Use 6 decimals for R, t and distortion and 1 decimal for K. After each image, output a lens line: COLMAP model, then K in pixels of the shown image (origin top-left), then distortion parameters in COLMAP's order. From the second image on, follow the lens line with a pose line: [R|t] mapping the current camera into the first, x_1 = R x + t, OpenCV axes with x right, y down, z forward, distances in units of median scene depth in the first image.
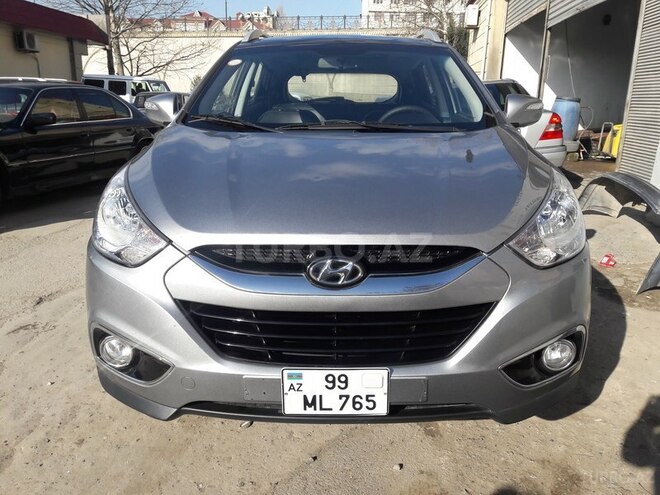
lens RADIAL K [[522.6, 0, 330.0], [0, 522.6, 247.5], [0, 0, 1]] dist [0.004330, -0.000822]
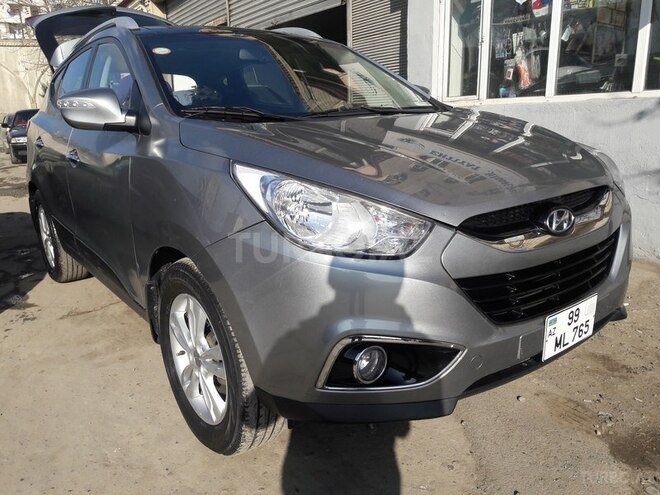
lens RADIAL K [[522.6, 0, 330.0], [0, 522.6, 247.5], [0, 0, 1]] dist [0.004330, -0.000822]
pose [[0.805889, -0.195665, 0.558801, -0.995300], [0.189918, 0.979370, 0.069033, -0.064303], [-0.560780, 0.050493, 0.826424, 0.354056]]
